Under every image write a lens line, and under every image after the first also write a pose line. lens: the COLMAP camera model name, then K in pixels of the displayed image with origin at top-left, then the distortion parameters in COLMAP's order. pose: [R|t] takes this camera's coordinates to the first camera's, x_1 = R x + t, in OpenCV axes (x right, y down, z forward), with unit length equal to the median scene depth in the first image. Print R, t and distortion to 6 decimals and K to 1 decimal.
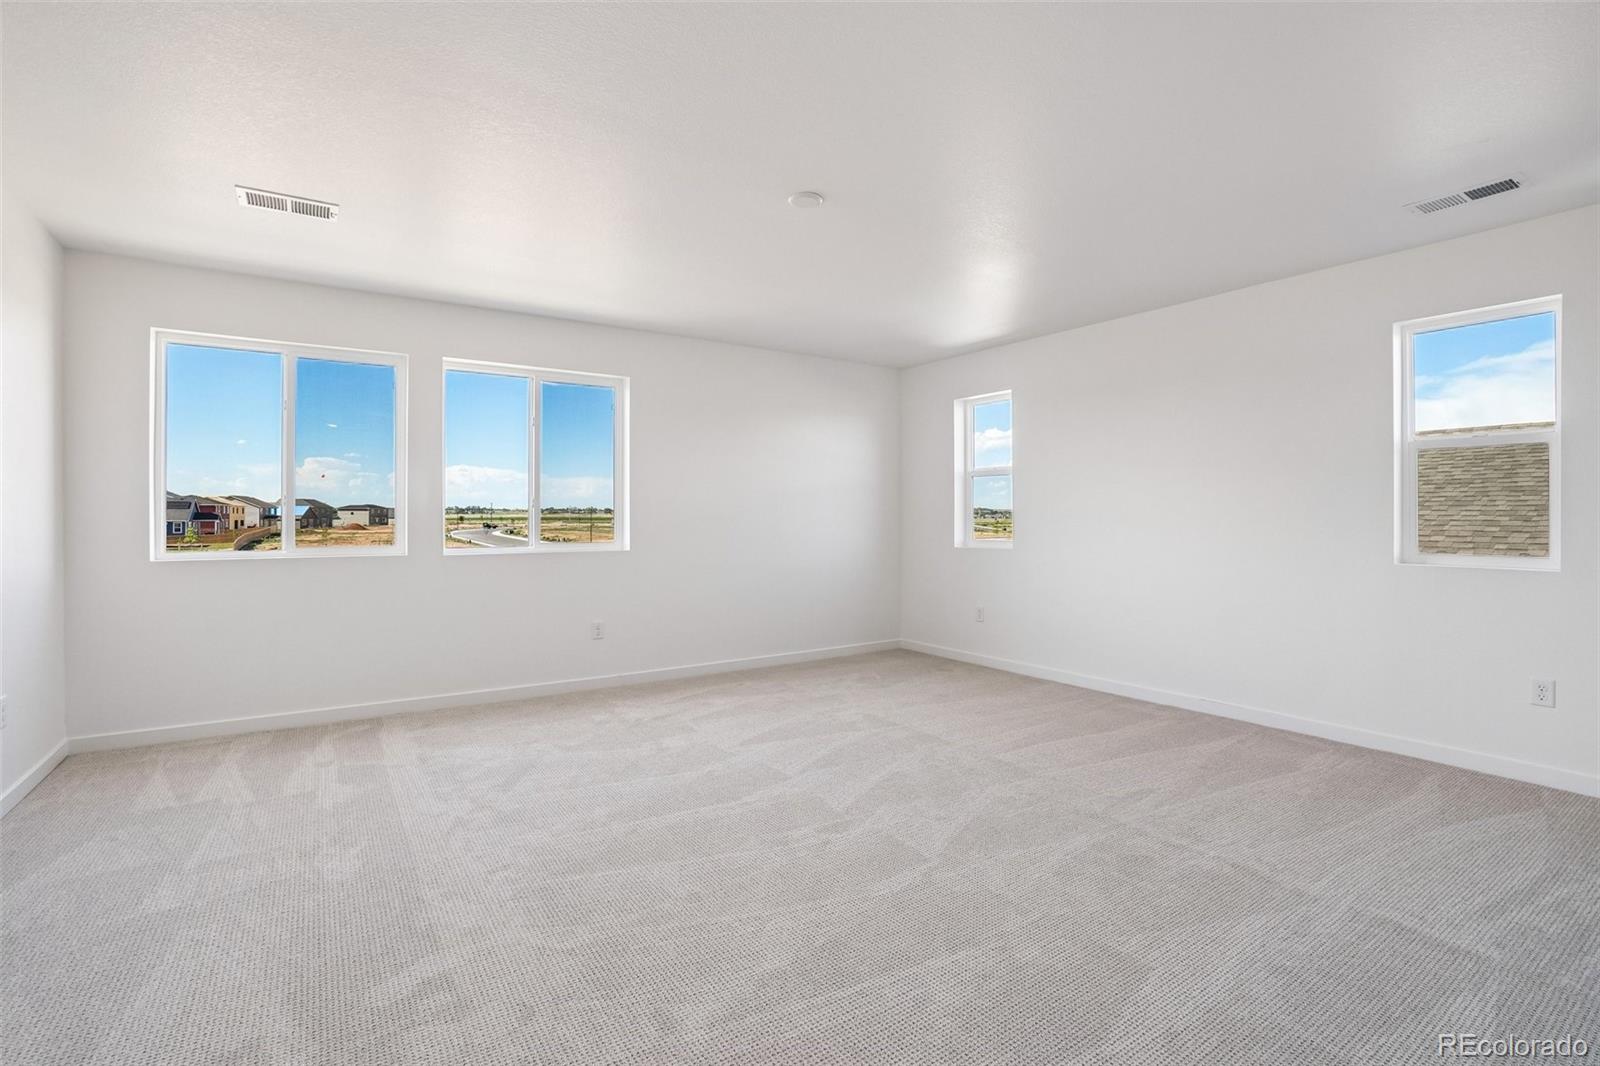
lens RADIAL K [[758.4, 0, 800.0], [0, 758.4, 533.0], [0, 0, 1]] dist [0.000374, 0.000007]
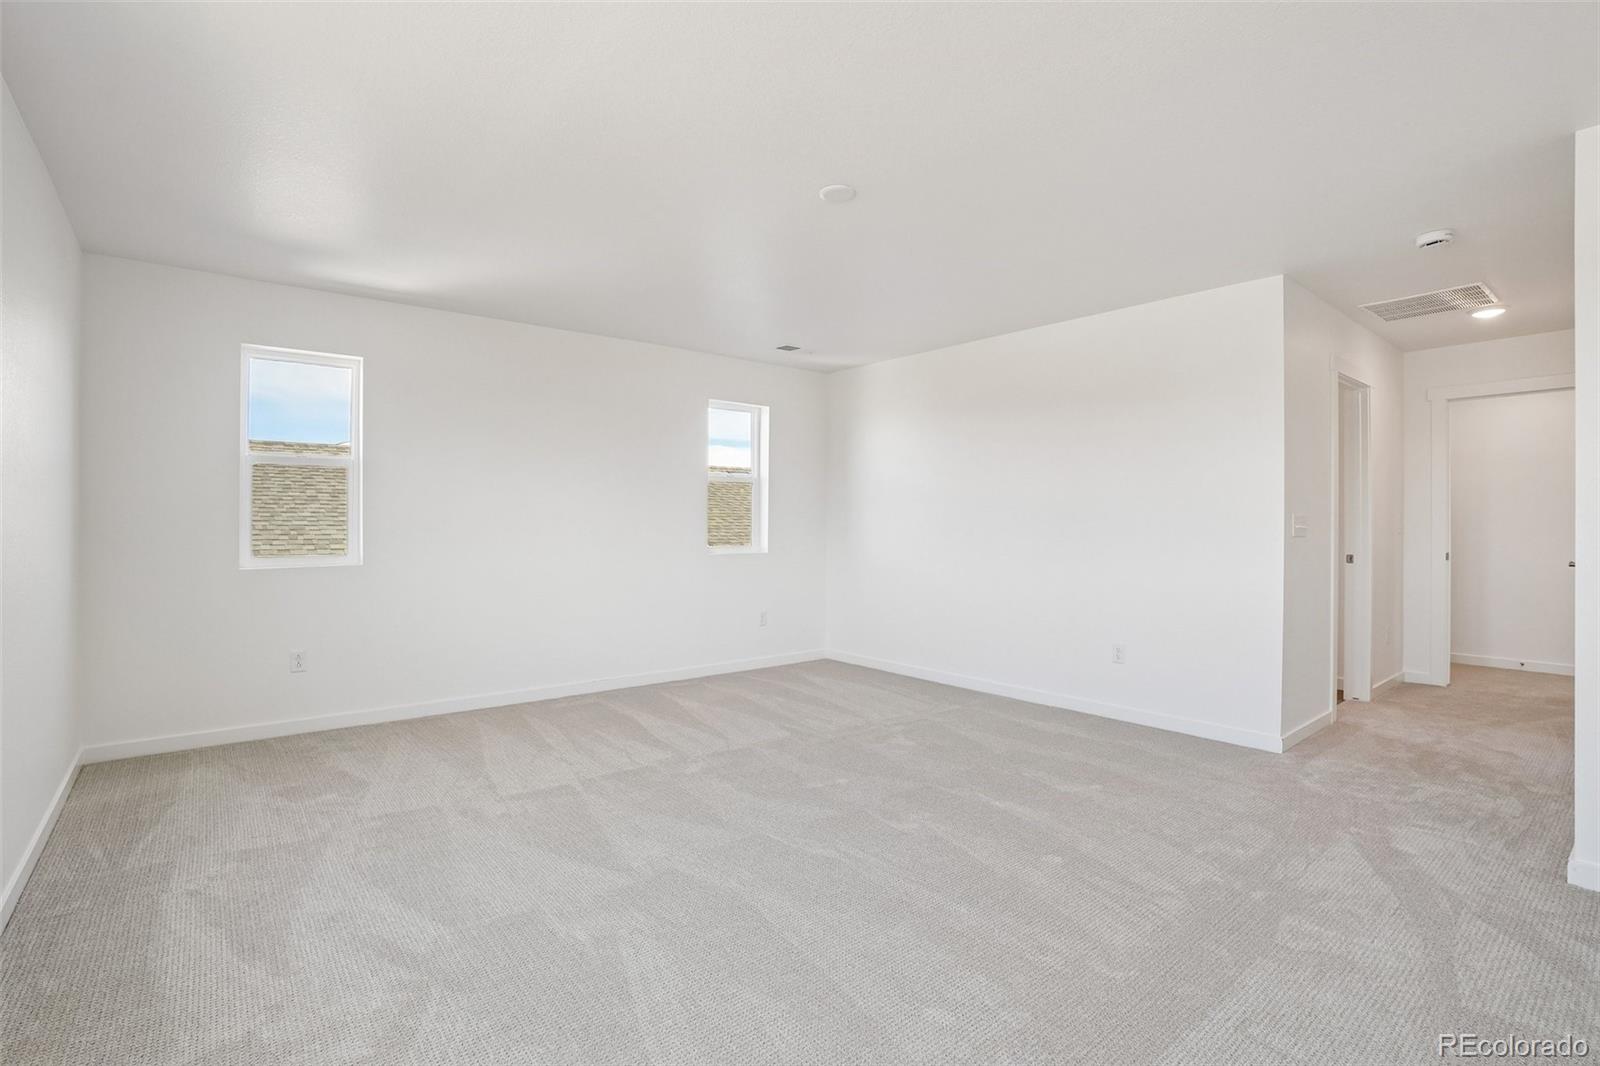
lens RADIAL K [[758.4, 0, 800.0], [0, 758.4, 533.0], [0, 0, 1]] dist [0.000374, 0.000007]
pose [[-0.116328, 0.003093, 0.993206, -0.755393], [0.020295, 0.999794, -0.000736, 0.007411], [-0.993003, 0.020072, -0.116367, 0.985796]]
